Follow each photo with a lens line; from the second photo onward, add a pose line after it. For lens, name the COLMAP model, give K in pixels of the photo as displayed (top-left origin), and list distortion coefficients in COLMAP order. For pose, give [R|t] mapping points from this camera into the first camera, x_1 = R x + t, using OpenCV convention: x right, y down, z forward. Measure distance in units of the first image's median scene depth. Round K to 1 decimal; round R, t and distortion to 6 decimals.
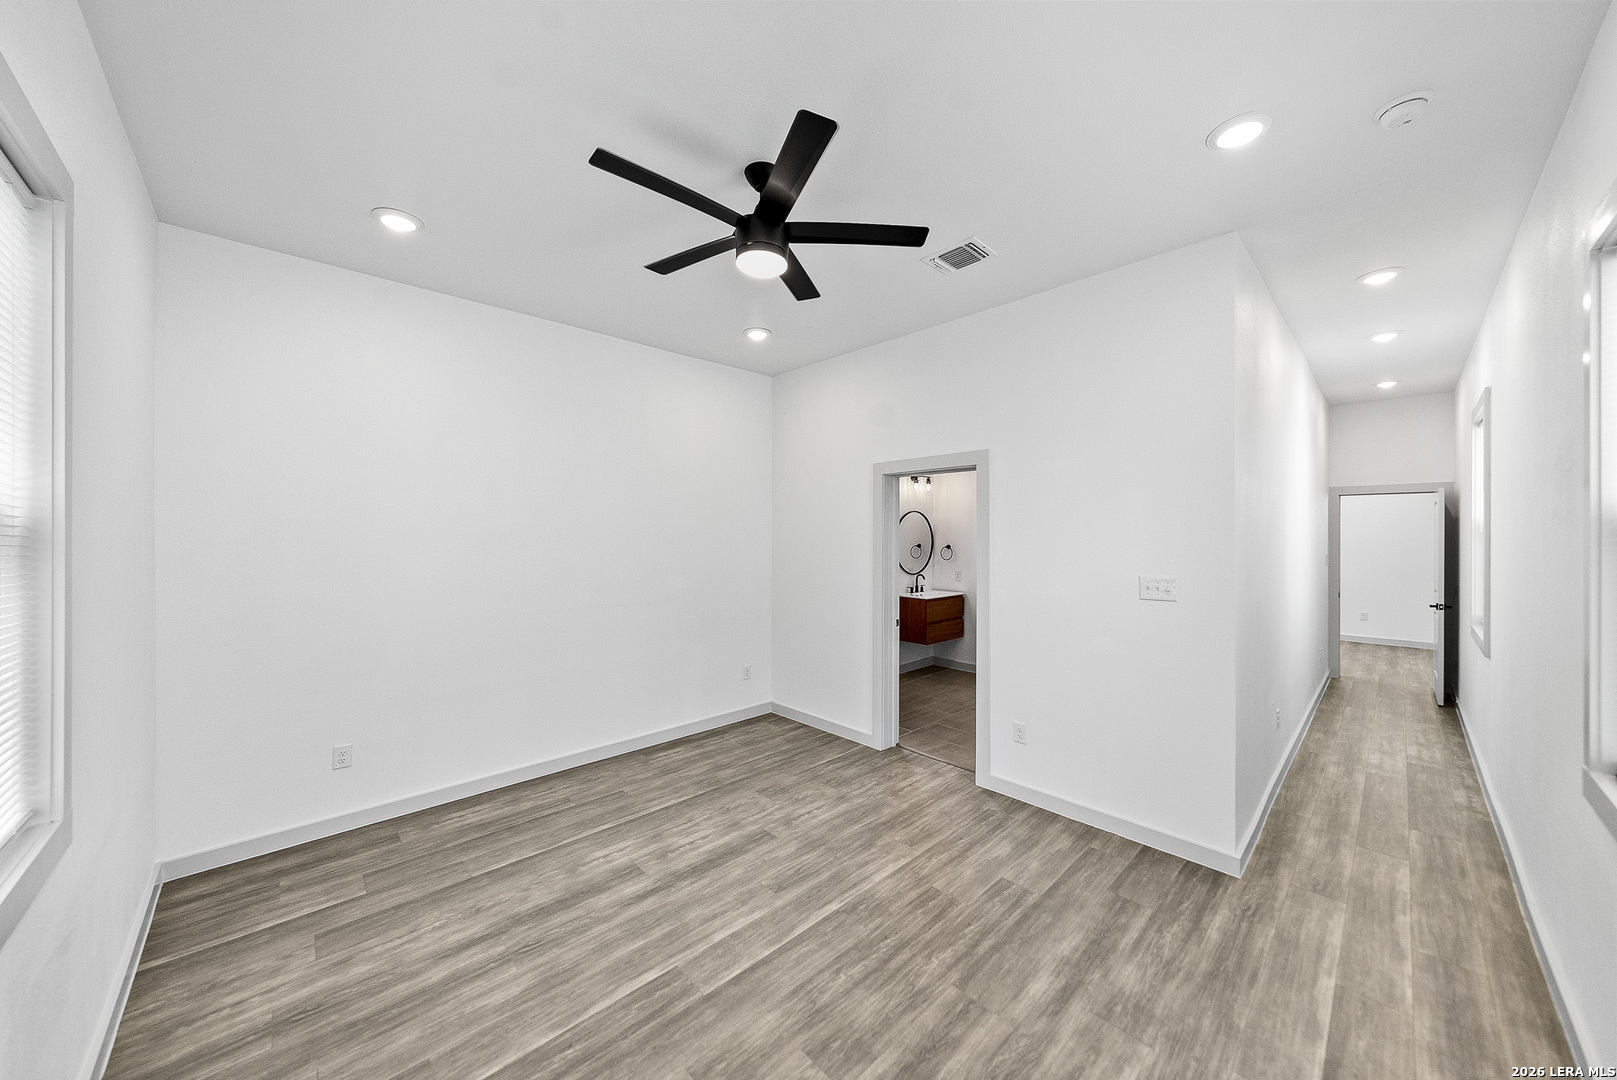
lens RADIAL K [[561.4, 0, 800.9], [0, 561.4, 535.7], [0, 0, 1]] dist [-0.001815, 0.000365]
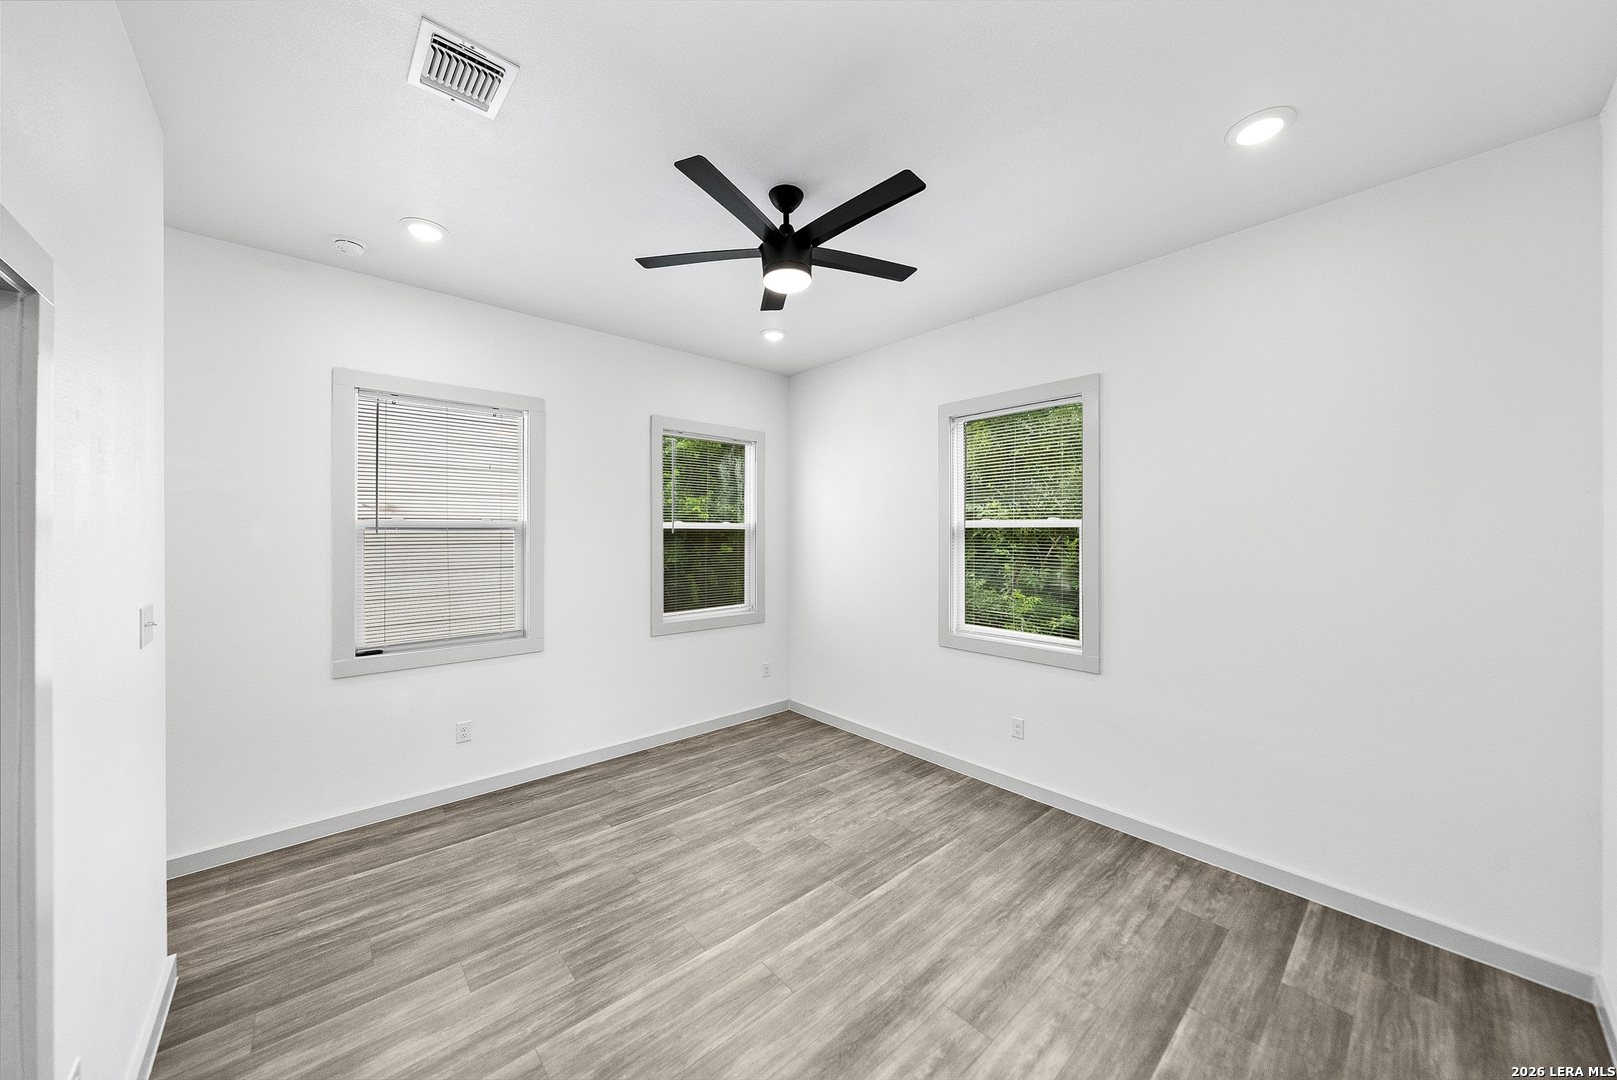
lens RADIAL K [[561.4, 0, 807.4], [0, 561.4, 536.5], [0, 0, 1]] dist [-0.001815, 0.000365]
pose [[-0.999846, 0.000656, 0.017542, -0.111923], [0.000899, 0.999904, 0.013855, -0.013398], [-0.017531, 0.013868, -0.999750, 1.827819]]
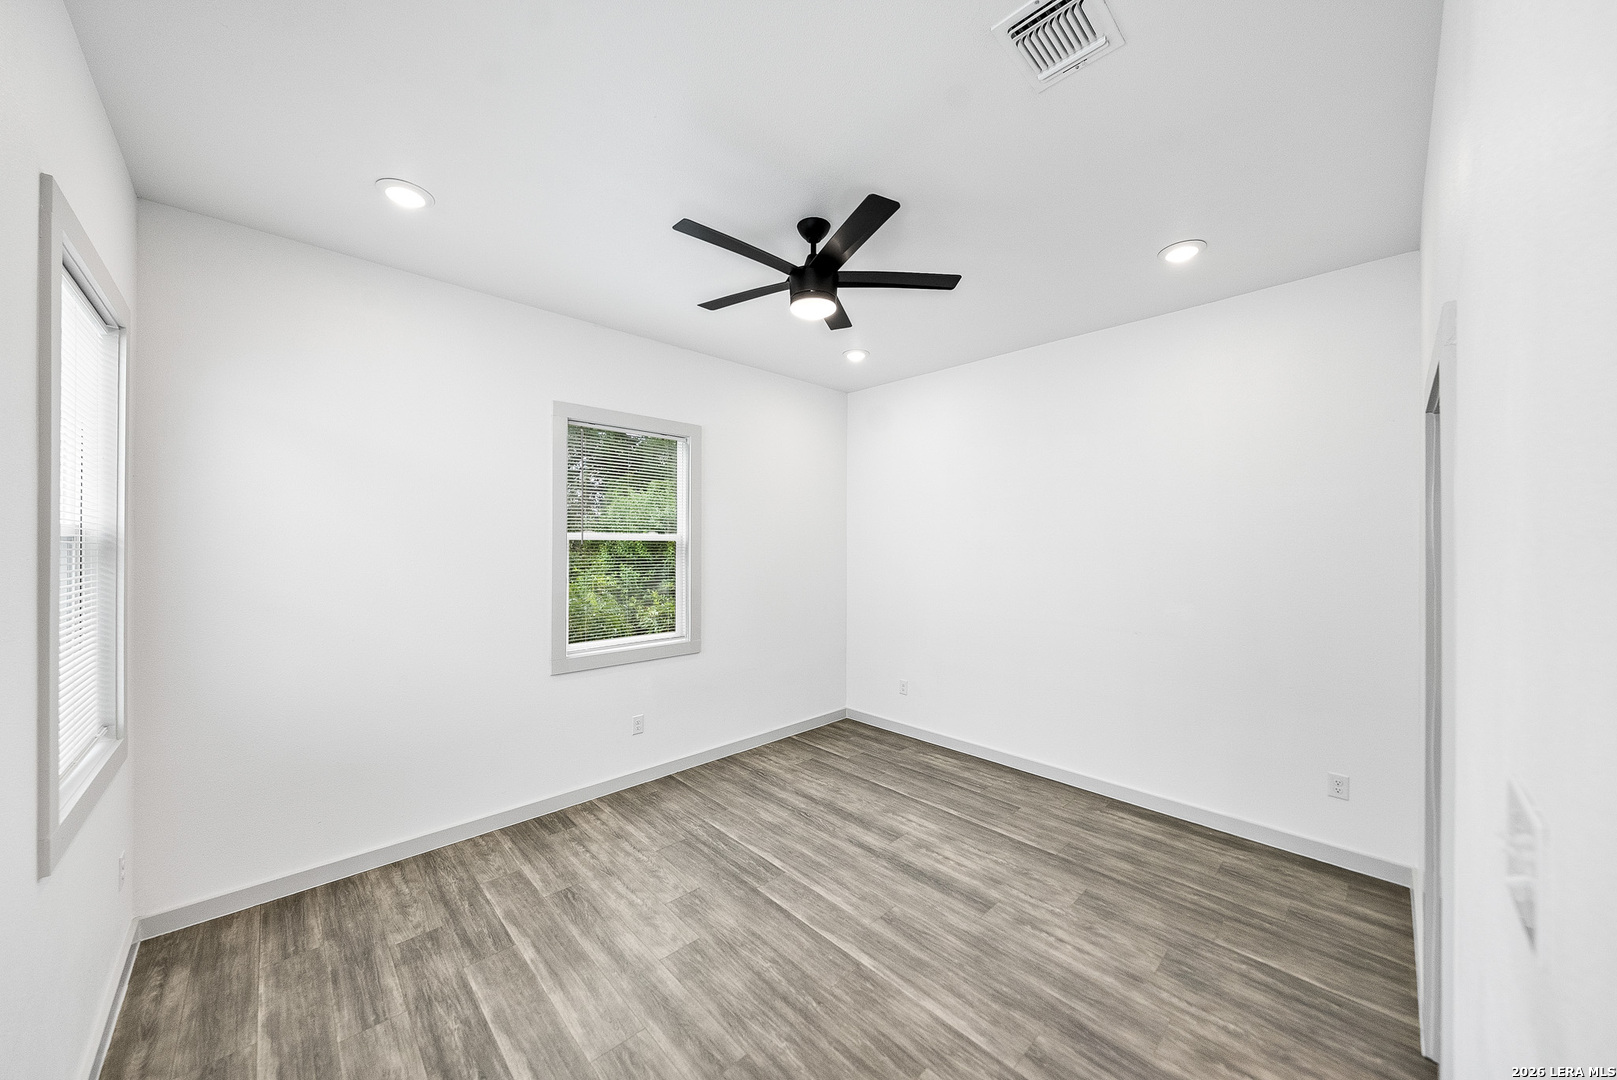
lens RADIAL K [[561.4, 0, 818.0], [0, 561.4, 542.2], [0, 0, 1]] dist [-0.001815, 0.000365]
pose [[0.027332, -0.004921, -0.999614, 0.938091], [-0.007135, 0.999961, -0.005118, -0.009008], [0.999601, 0.007272, 0.027296, 0.868841]]
